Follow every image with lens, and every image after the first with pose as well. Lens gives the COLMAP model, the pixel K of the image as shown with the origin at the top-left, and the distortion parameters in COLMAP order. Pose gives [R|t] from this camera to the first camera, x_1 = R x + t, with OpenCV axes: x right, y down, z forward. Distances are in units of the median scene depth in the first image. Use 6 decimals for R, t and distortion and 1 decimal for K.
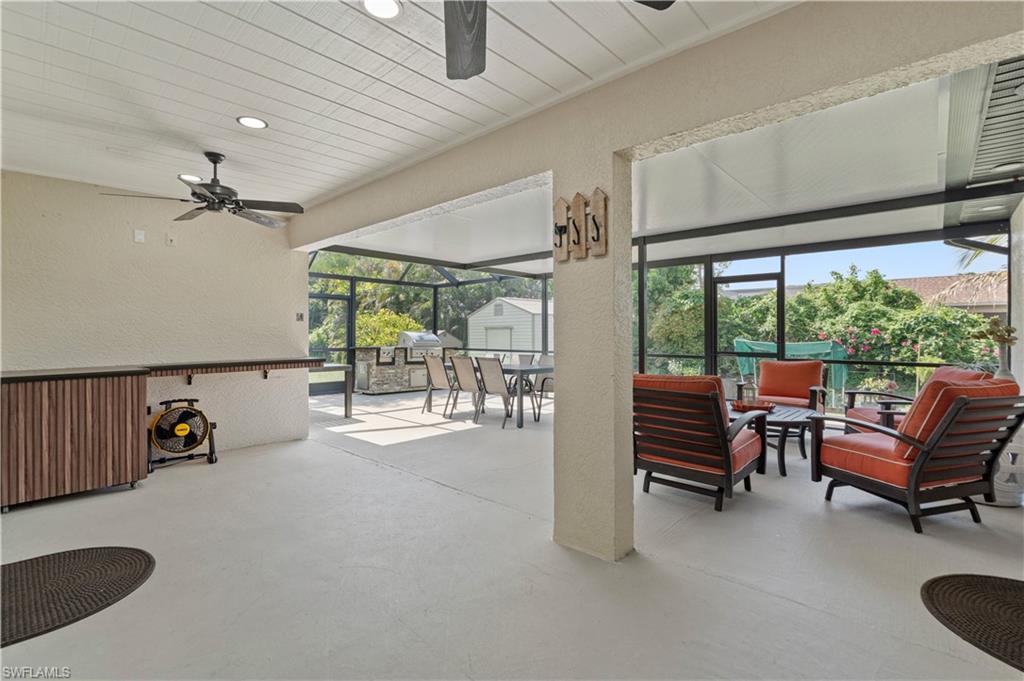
lens RADIAL K [[466.0, 0, 515.3], [0, 466.0, 322.9], [0, 0, 1]] dist [-0.001665, 0.000675]
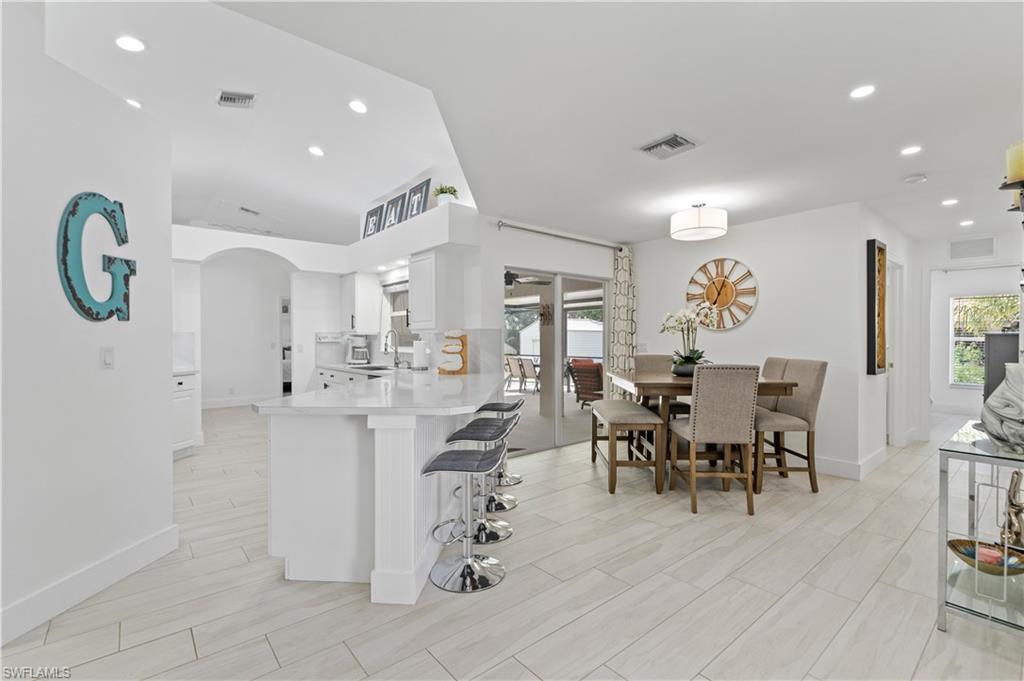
lens RADIAL K [[461.7, 0, 512.4], [0, 461.7, 336.6], [0, 0, 1]] dist [-0.000534, 0.001320]
pose [[0.991748, 0.003715, -0.128148, 0.078510], [-0.002190, 0.999925, 0.012034, -0.023351], [0.128183, -0.011654, 0.991682, -0.547262]]
